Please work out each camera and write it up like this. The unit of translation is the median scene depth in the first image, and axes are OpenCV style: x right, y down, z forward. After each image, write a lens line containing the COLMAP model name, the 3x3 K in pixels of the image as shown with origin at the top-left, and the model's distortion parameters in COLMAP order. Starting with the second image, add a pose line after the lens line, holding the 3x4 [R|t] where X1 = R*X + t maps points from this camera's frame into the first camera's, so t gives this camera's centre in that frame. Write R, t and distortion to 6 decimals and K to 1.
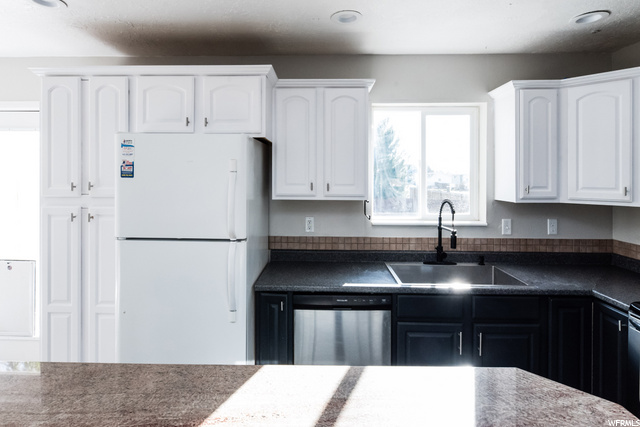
lens RADIAL K [[364.9, 0, 319.0], [0, 364.9, 175.0], [0, 0, 1]] dist [0.000303, -0.000350]
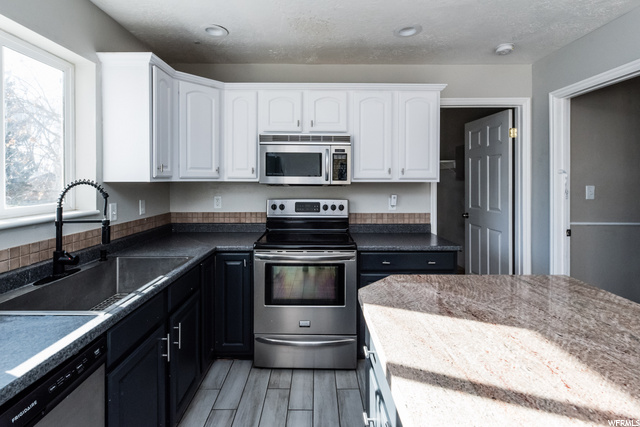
lens RADIAL K [[296.6, 0, 307.0], [0, 296.6, 182.8], [0, 0, 1]] dist [-0.000527, -0.000140]
pose [[-0.026162, -0.010016, 0.999608, -0.228656], [0.002183, 0.999947, 0.010076, 0.065399], [-0.999655, 0.002445, -0.026139, 0.554941]]
